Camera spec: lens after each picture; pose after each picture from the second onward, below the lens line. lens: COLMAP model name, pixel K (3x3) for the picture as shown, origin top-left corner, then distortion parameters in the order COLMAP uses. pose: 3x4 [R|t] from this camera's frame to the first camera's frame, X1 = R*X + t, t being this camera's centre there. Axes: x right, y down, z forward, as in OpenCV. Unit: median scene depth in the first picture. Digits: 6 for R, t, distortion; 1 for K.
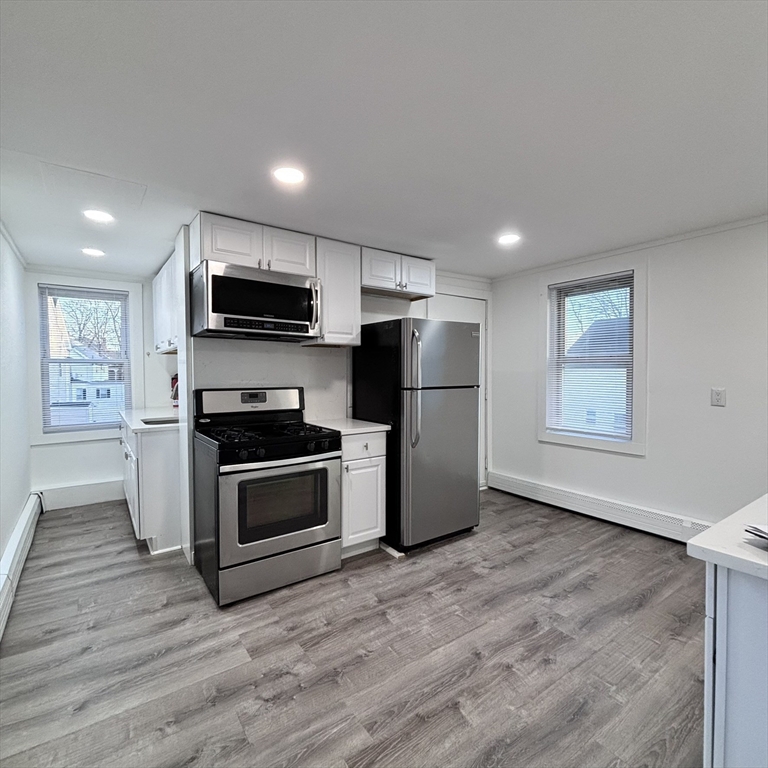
lens RADIAL K [[407.0, 0, 385.1], [0, 407.0, 384.0], [0, 0, 1]] dist [-0.003747, 0.000456]
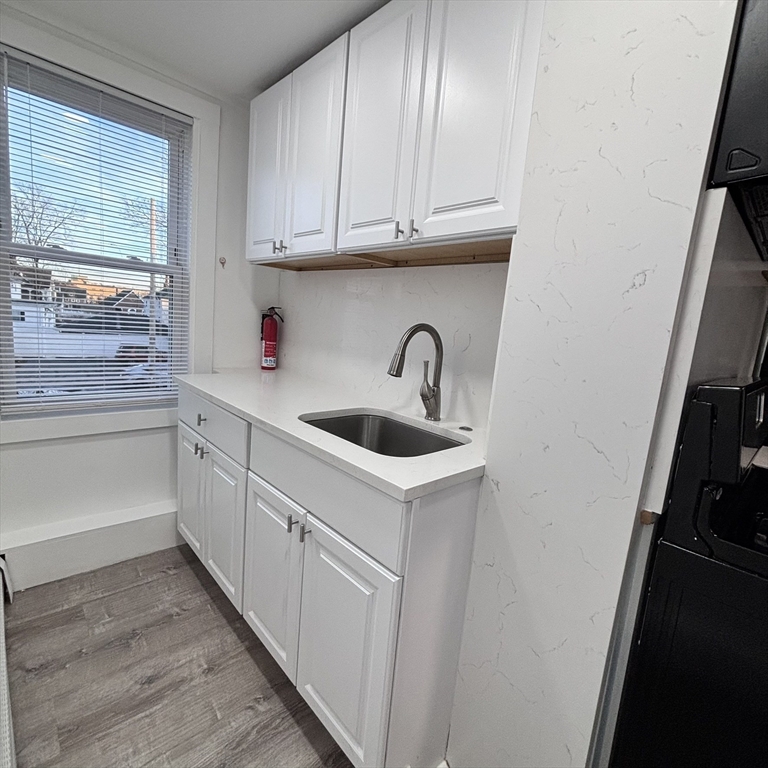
lens RADIAL K [[407.0, 0, 385.1], [0, 407.0, 384.0], [0, 0, 1]] dist [-0.003747, 0.000456]
pose [[0.988072, 0.067076, 0.138614, -0.825372], [-0.083603, 0.989598, 0.117071, -0.003690], [-0.129320, -0.127263, 0.983402, 0.869667]]
